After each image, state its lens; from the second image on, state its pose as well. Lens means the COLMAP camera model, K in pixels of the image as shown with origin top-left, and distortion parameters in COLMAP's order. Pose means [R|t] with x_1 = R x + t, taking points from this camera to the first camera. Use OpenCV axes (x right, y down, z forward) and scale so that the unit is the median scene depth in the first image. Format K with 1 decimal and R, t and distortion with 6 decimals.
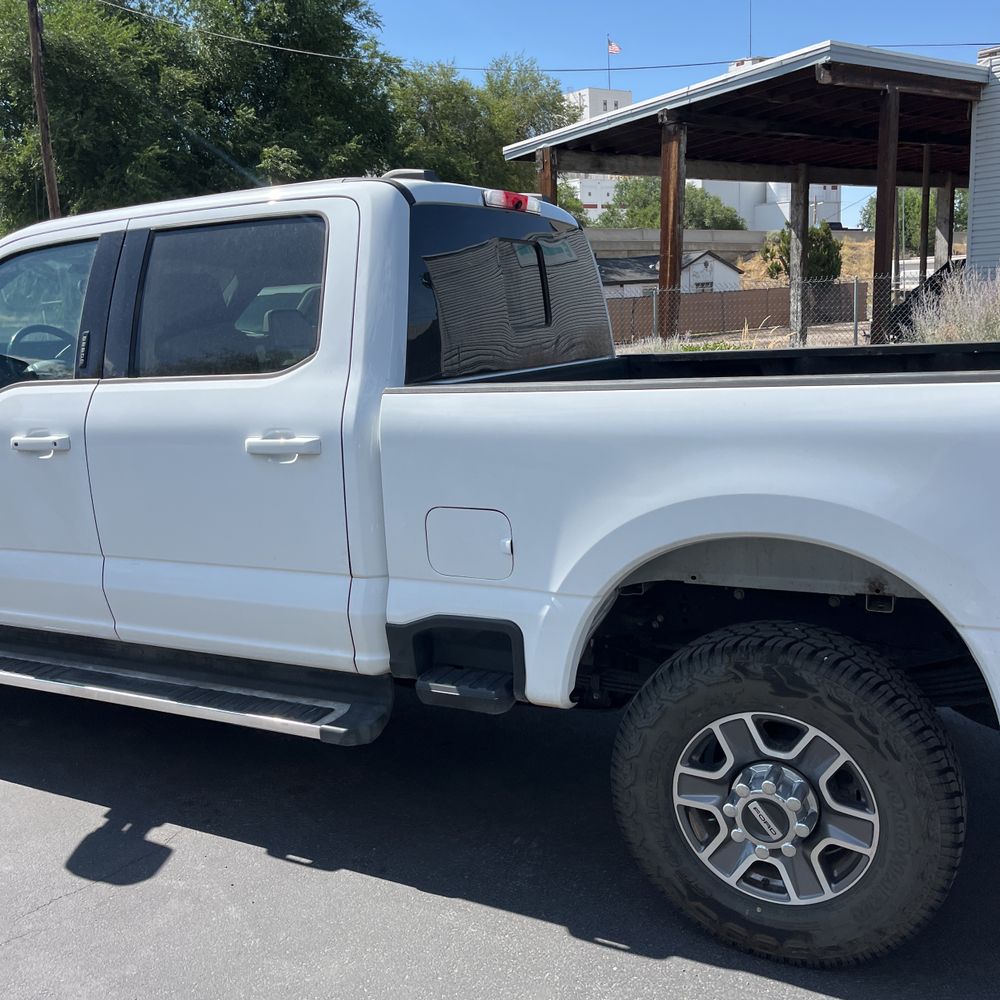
lens RADIAL K [[1019.4, 0, 494.4], [0, 1019.4, 503.4], [0, 0, 1]] dist [0.026881, 0.000000]
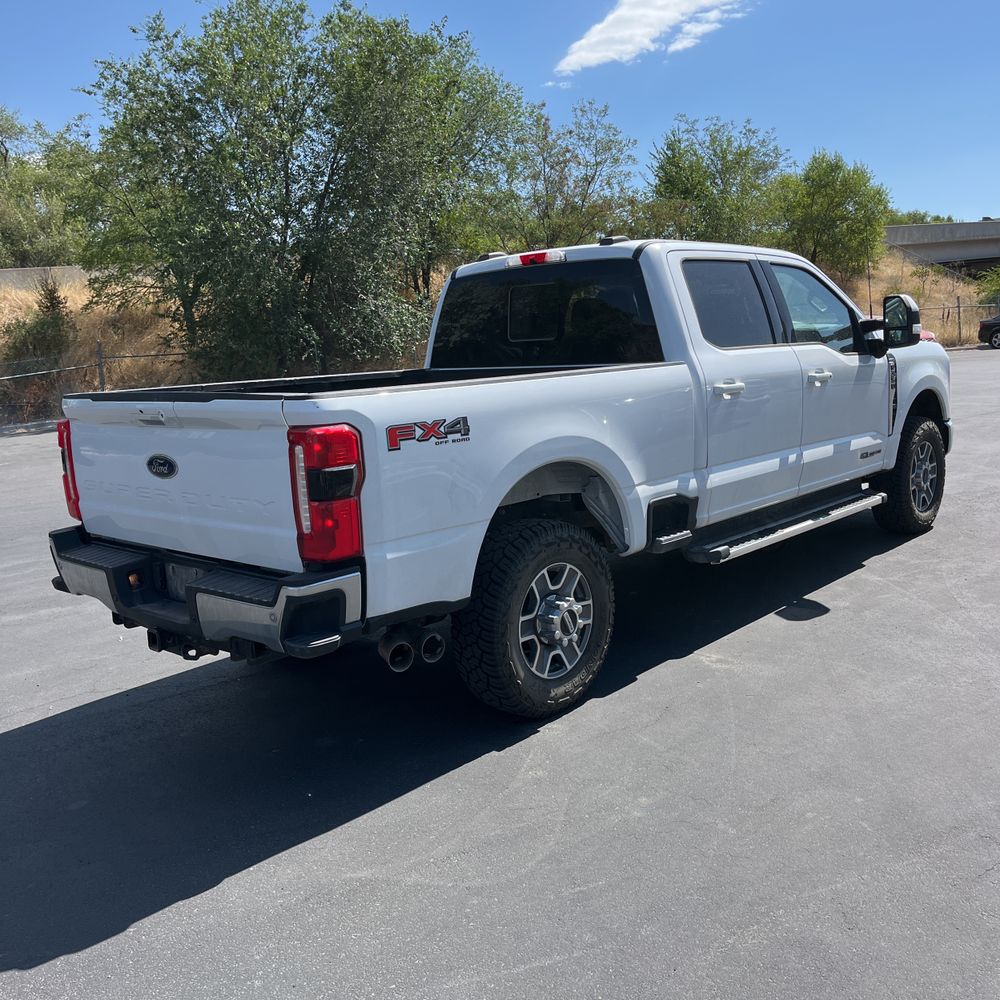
lens RADIAL K [[1019.4, 0, 500.7], [0, 1019.4, 504.8], [0, 0, 1]] dist [0.026881, 0.000000]
pose [[0.261018, -0.139330, 0.955226, -0.999972], [0.224631, 0.971132, 0.080269, -0.037761], [-0.938835, 0.193622, 0.284781, 0.407019]]
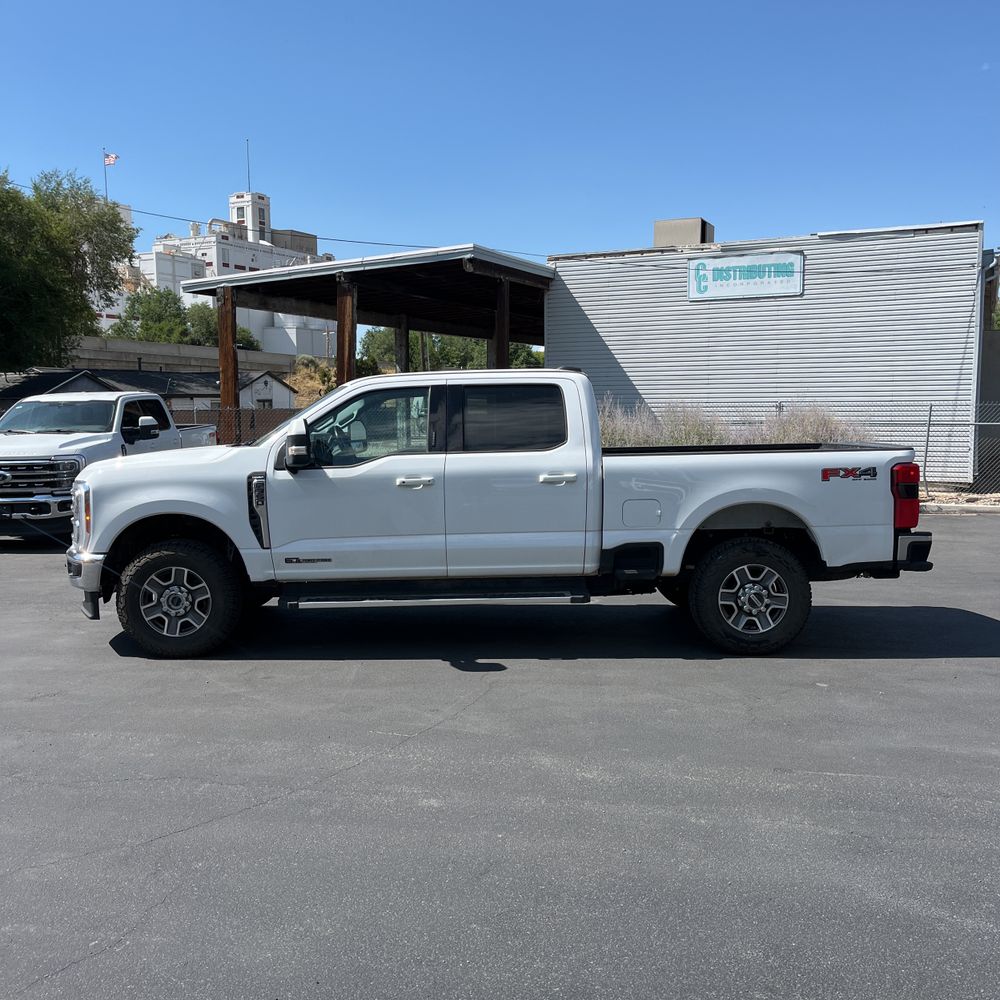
lens RADIAL K [[1019.4, 0, 502.7], [0, 1019.4, 484.3], [0, 0, 1]] dist [0.026881, 0.000000]
pose [[0.882106, 0.002990, 0.471041, -1.247677], [0.057698, 0.991764, -0.114344, 0.193455], [-0.467503, 0.128042, 0.874669, -0.898721]]
